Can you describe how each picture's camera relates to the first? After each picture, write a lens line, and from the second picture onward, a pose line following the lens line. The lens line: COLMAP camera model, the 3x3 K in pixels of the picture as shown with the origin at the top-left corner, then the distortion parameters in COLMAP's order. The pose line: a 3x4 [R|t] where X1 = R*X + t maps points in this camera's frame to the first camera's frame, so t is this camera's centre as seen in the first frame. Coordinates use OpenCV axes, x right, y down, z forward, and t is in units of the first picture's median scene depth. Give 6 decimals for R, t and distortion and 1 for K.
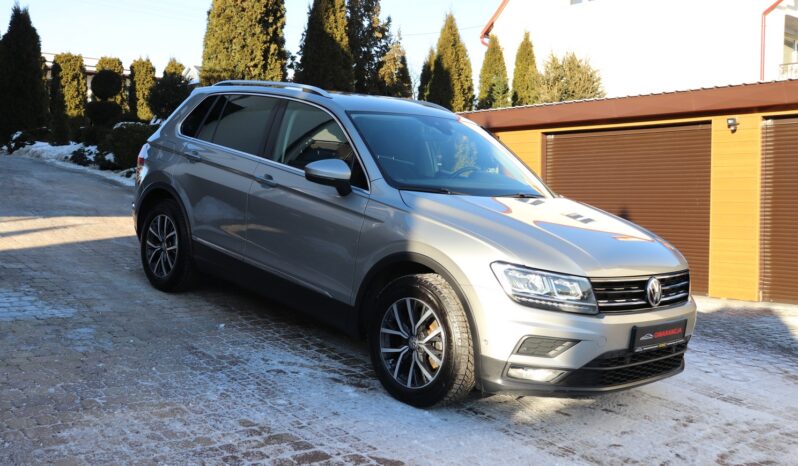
lens RADIAL K [[844.3, 0, 378.0], [0, 844.3, 233.7], [0, 0, 1]] dist [-0.081631, 0.156404]
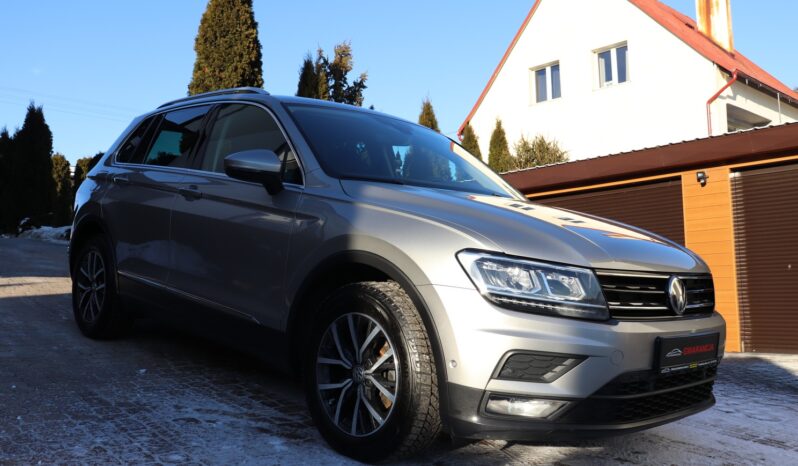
lens RADIAL K [[739.0, 0, 381.9], [0, 739.0, 231.3], [0, 0, 1]] dist [-0.139336, 0.150923]
pose [[0.999673, -0.023491, 0.010139, 0.053329], [0.024571, 0.991926, -0.124418, 0.077938], [-0.007135, 0.124626, 0.992178, 0.313561]]
